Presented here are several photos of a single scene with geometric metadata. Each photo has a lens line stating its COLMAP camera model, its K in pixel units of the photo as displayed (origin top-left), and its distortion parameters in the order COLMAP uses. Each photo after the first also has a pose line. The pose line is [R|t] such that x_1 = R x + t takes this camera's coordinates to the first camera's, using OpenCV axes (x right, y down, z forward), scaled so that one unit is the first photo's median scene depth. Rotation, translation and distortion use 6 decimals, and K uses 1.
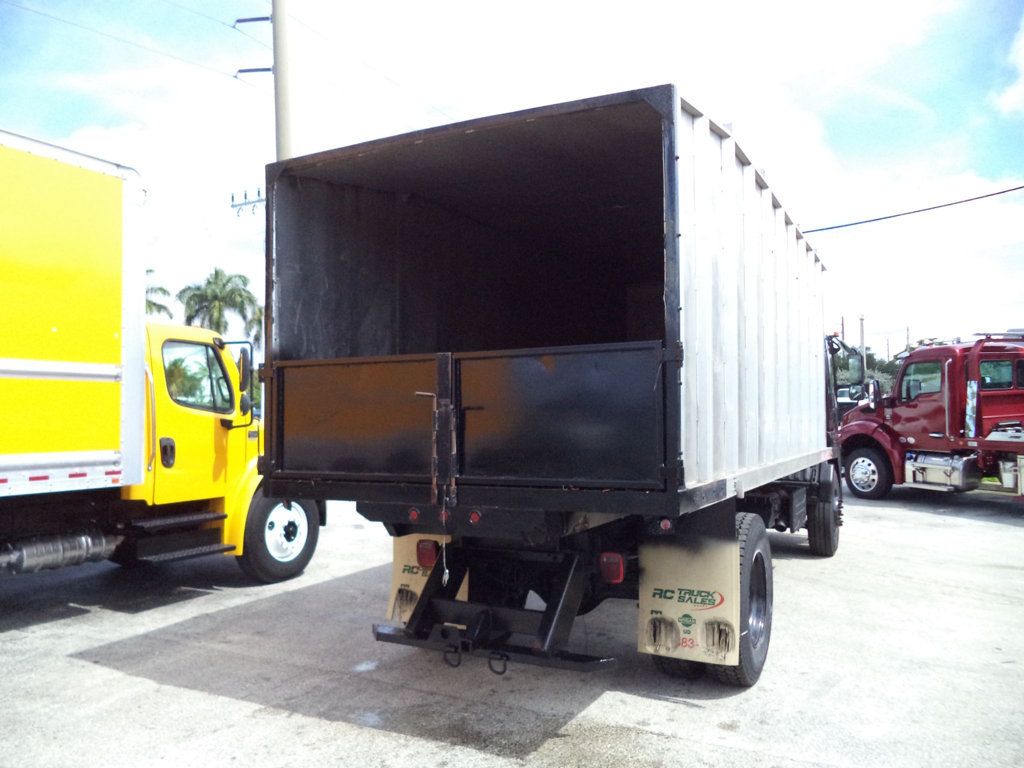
lens RADIAL K [[837.4, 0, 509.9], [0, 837.4, 373.3], [0, 0, 1]] dist [-0.026932, -0.006772]
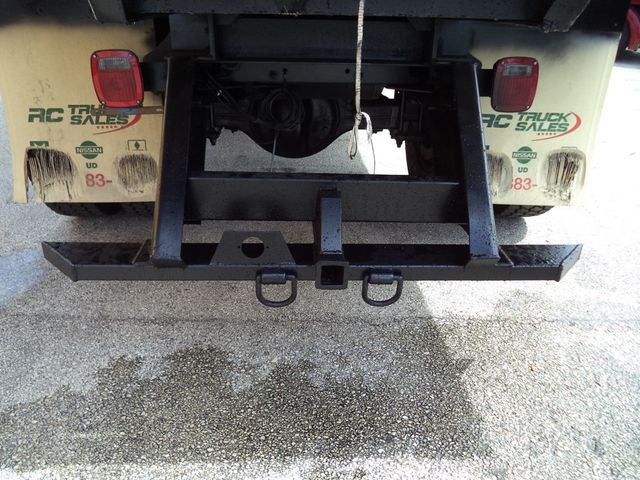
lens RADIAL K [[523.4, 0, 323.9], [0, 523.4, 239.9], [0, 0, 1]] dist [-0.026932, -0.006772]
pose [[0.849947, -0.198387, 0.488091, -0.174081], [-0.062494, 0.881899, 0.467278, 0.159169], [-0.523149, -0.427664, 0.737169, 0.720707]]
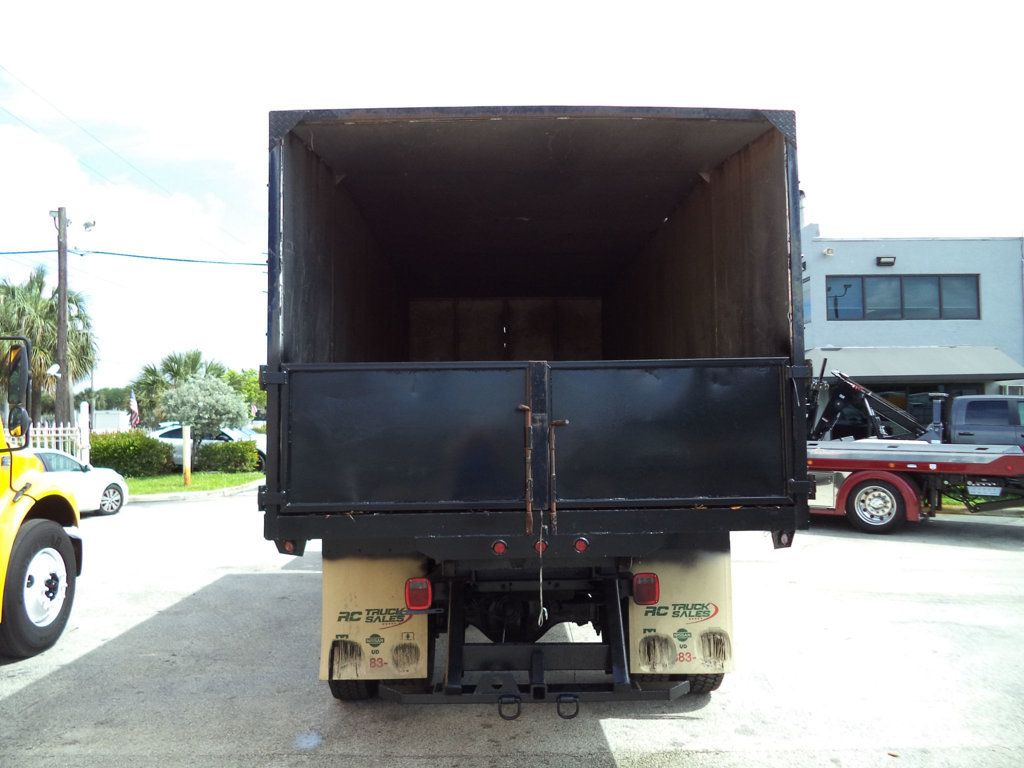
lens RADIAL K [[837.4, 0, 513.1], [0, 837.4, 373.6], [0, 0, 1]] dist [-0.026932, -0.006772]
pose [[0.871637, 0.031418, 0.489144, -0.469398], [-0.019246, 0.999368, -0.029895, 0.013802], [-0.489774, 0.016643, 0.871690, 0.212846]]
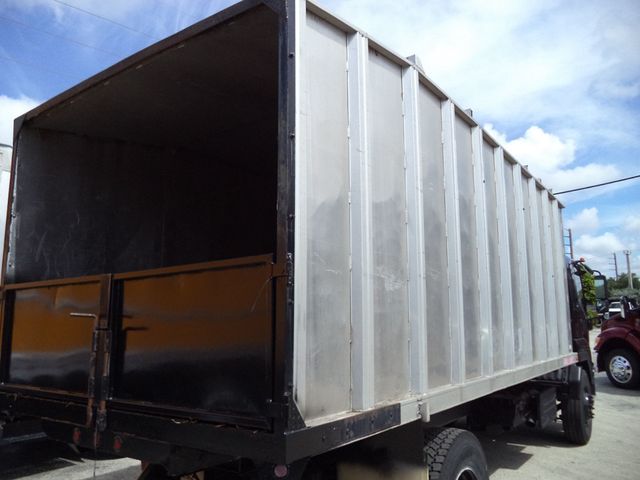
lens RADIAL K [[523.4, 0, 314.0], [0, 523.4, 236.7], [0, 0, 1]] dist [-0.026932, -0.006772]
pose [[0.988760, -0.026744, -0.147100, 0.235182], [0.010378, 0.993775, -0.110920, 0.003096], [0.149151, 0.108146, 0.982883, 0.357794]]
